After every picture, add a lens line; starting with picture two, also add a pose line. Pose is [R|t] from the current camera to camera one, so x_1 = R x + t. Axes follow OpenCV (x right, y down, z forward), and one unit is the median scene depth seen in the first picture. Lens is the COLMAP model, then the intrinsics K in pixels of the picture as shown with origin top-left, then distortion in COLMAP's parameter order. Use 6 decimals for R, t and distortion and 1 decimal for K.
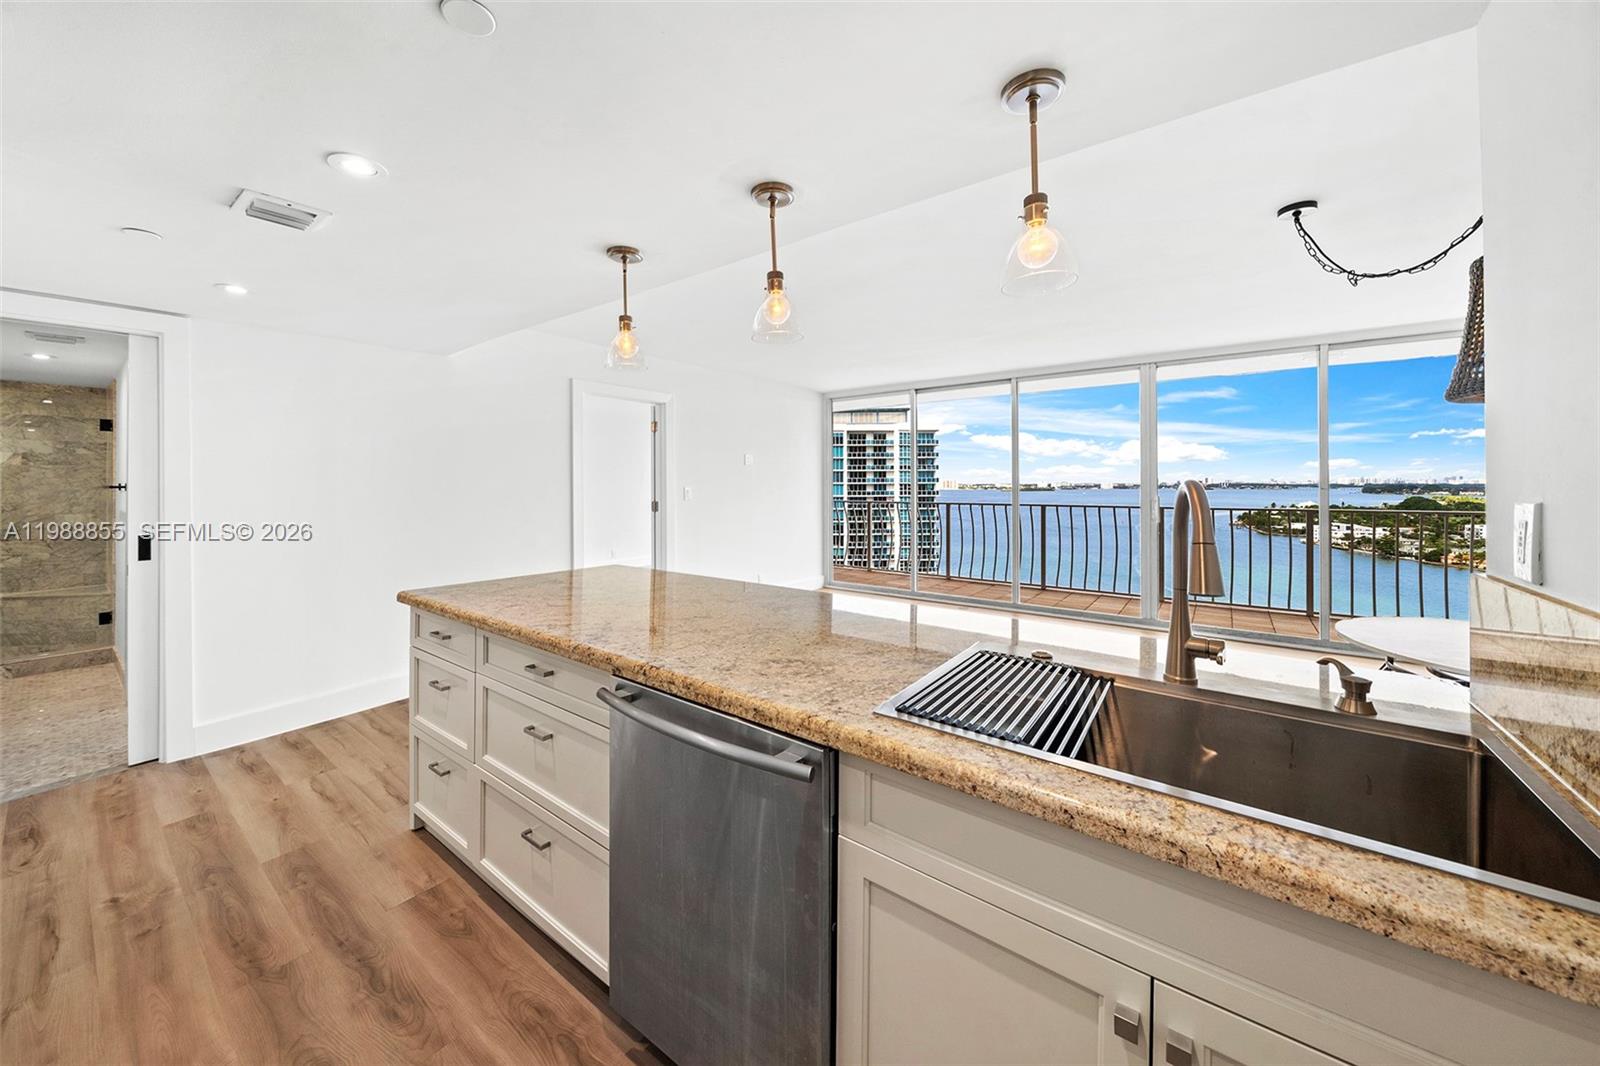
lens RADIAL K [[556.7, 0, 797.9], [0, 556.7, 486.3], [0, 0, 1]] dist [0.000191, 0.000123]
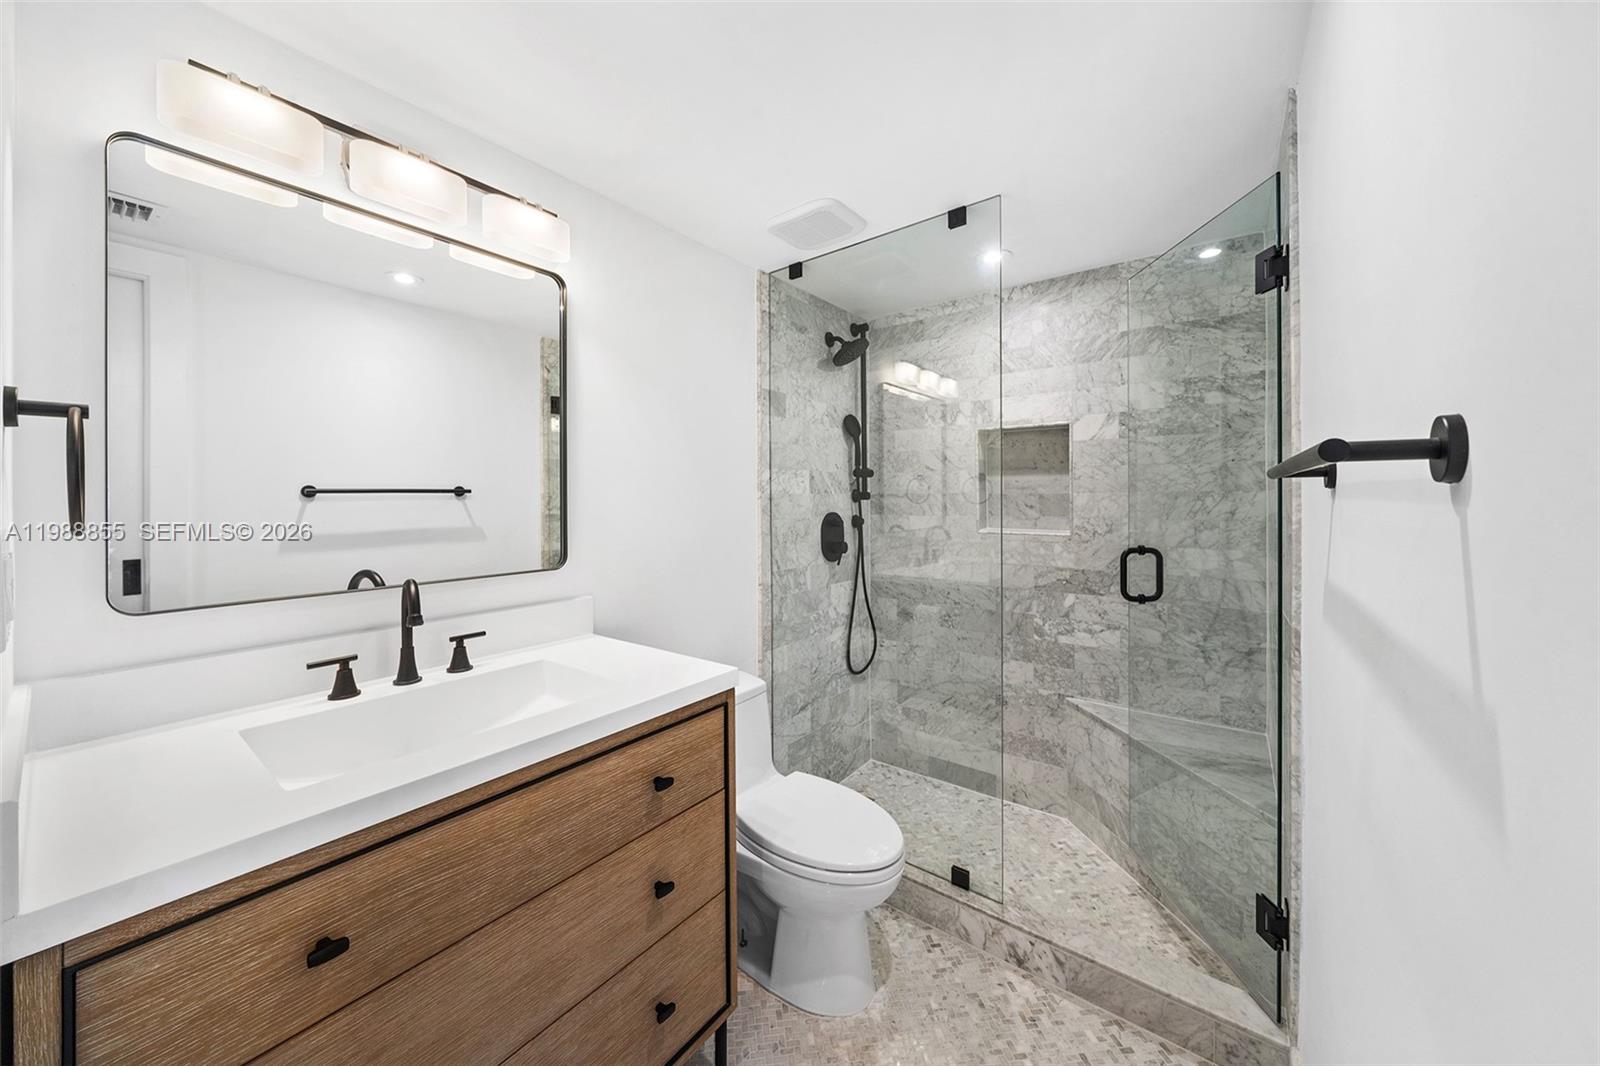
lens RADIAL K [[556.7, 0, 790.8], [0, 556.7, 501.6], [0, 0, 1]] dist [0.000191, 0.000123]
pose [[-0.008589, 0.004545, -0.999953, -0.186230], [0.003423, 0.999984, 0.004516, 0.002625], [0.999957, -0.003384, -0.008604, 0.147627]]
